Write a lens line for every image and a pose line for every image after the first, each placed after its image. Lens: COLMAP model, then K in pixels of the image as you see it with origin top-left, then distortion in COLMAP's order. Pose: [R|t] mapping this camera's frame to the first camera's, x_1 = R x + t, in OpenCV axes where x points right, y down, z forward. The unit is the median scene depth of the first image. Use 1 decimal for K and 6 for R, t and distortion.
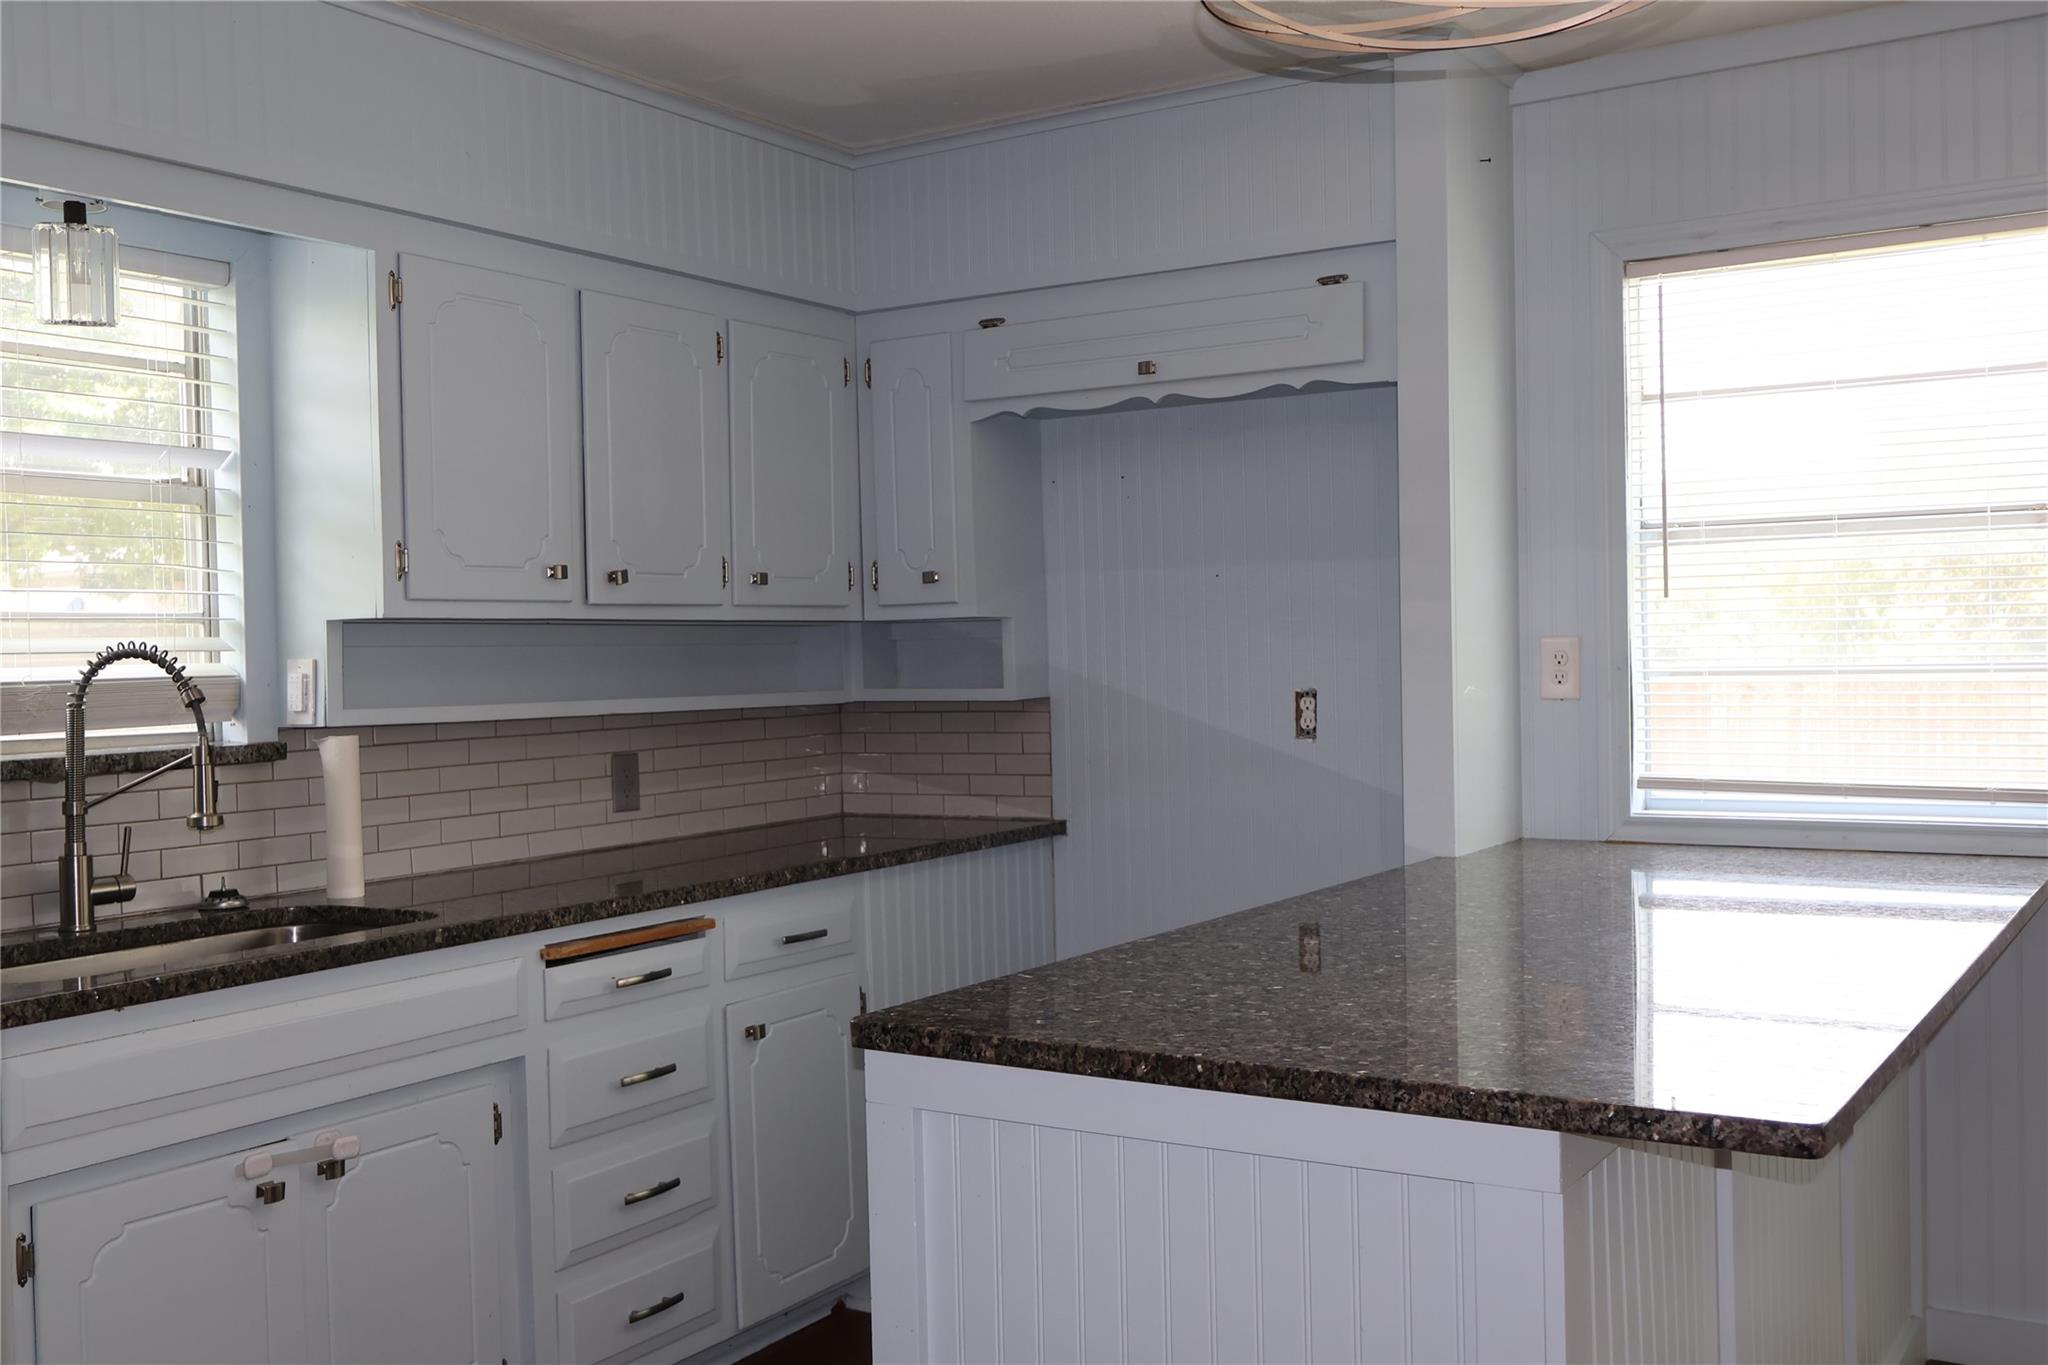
lens RADIAL K [[2010.6, 0, 1024.0], [0, 2010.6, 682.5], [0, 0, 1]] dist [0.013024, 0.017981]
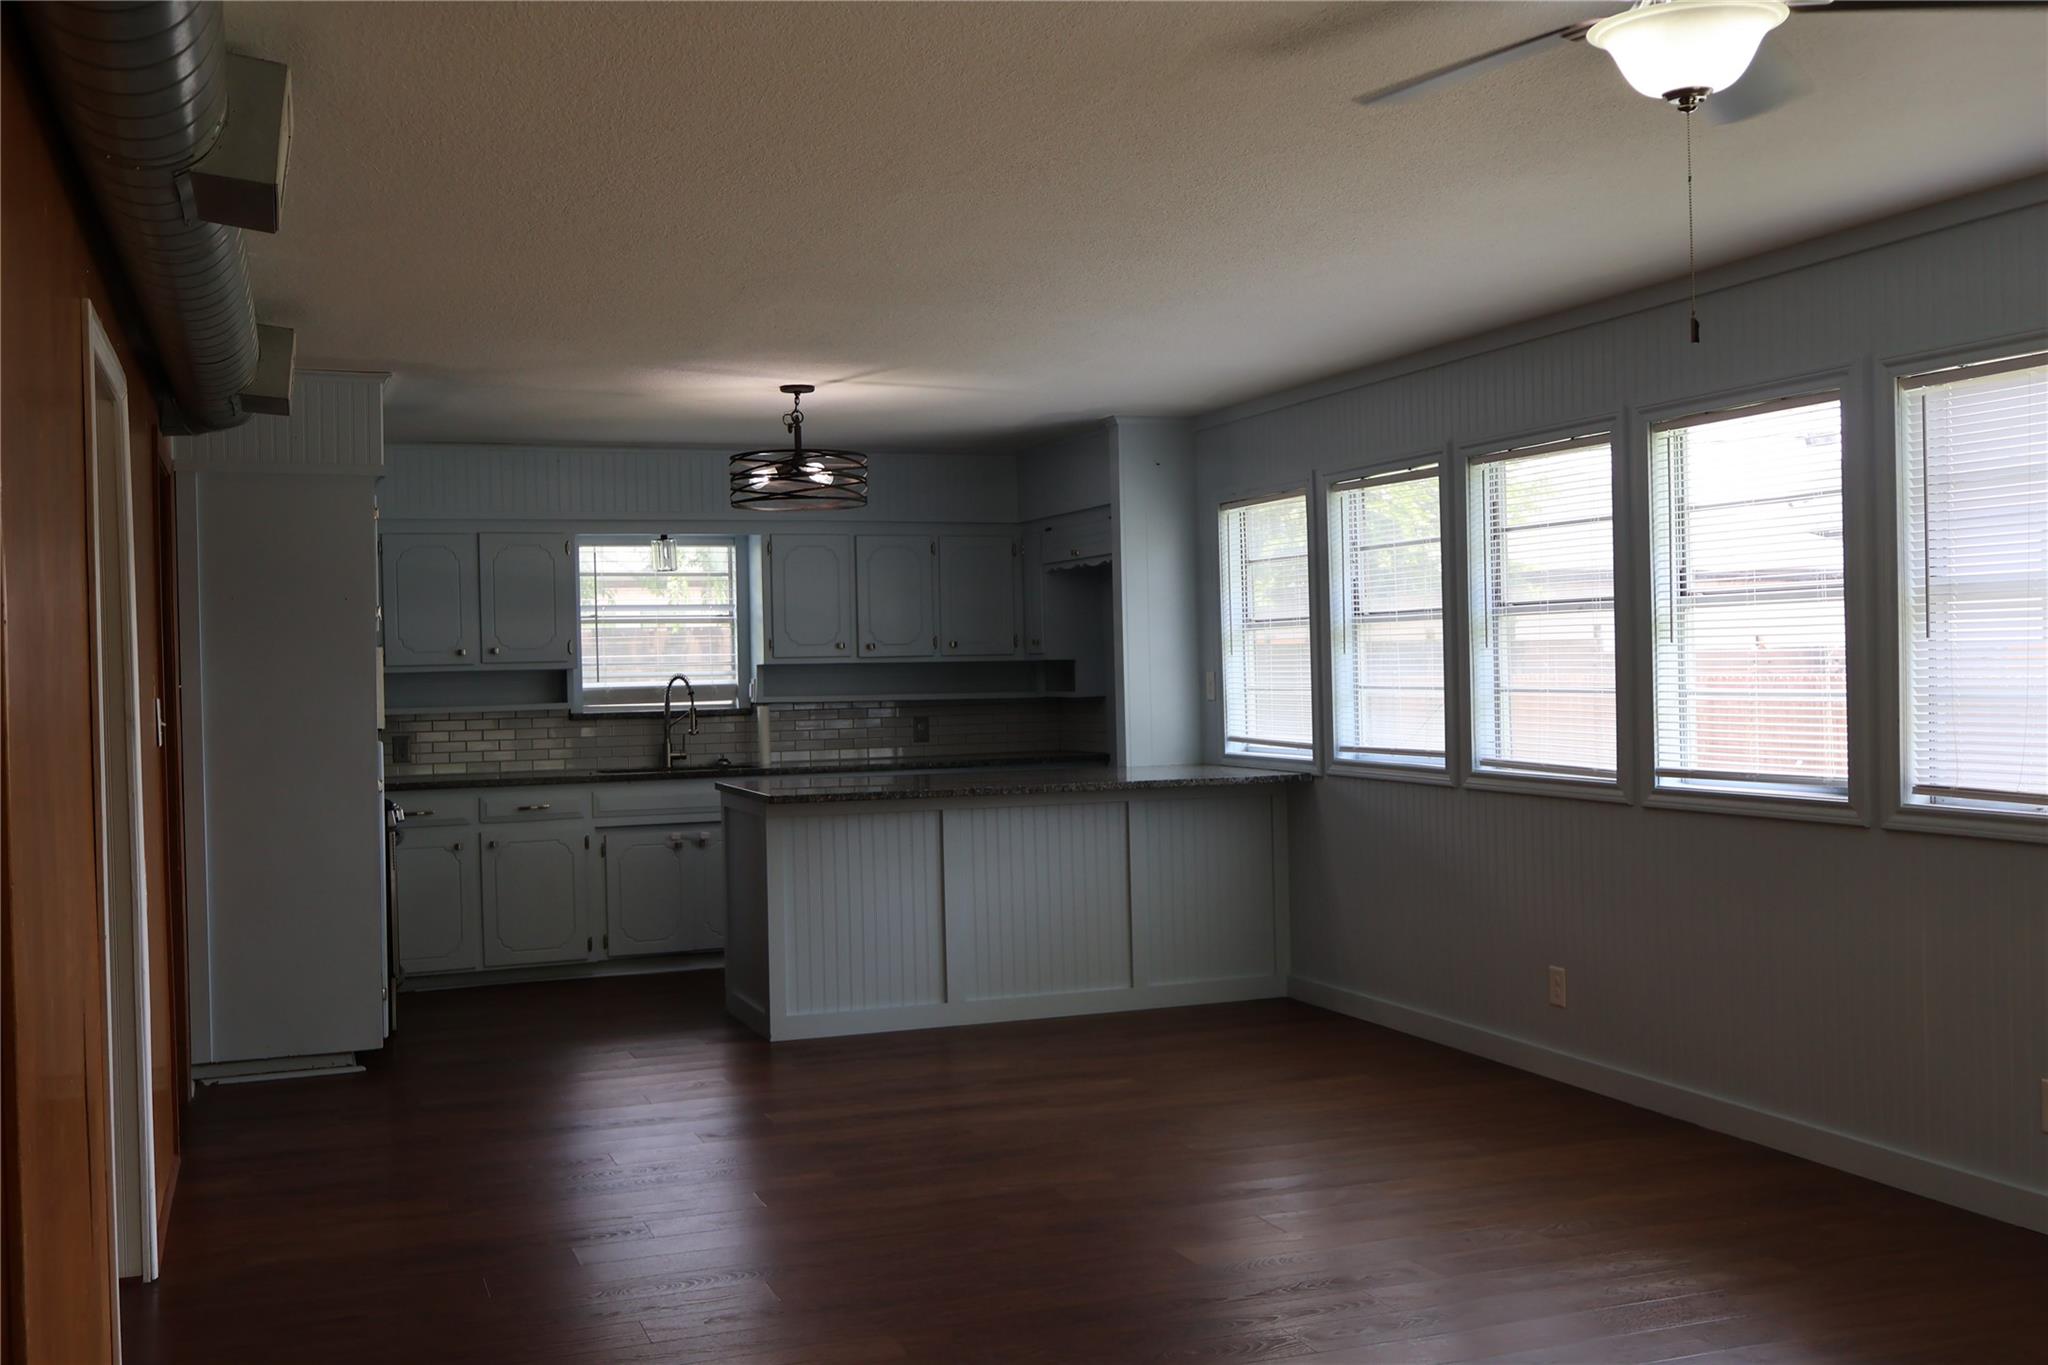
lens RADIAL K [[2075.8, 0, 1024.0], [0, 2075.8, 682.5], [0, 0, 1]] dist [-0.004823, -0.002255]
pose [[0.785765, 0.013380, -0.618381, 1.726310], [-0.007467, 0.999898, 0.012147, -0.044218], [0.618480, -0.004927, 0.785785, -1.035393]]
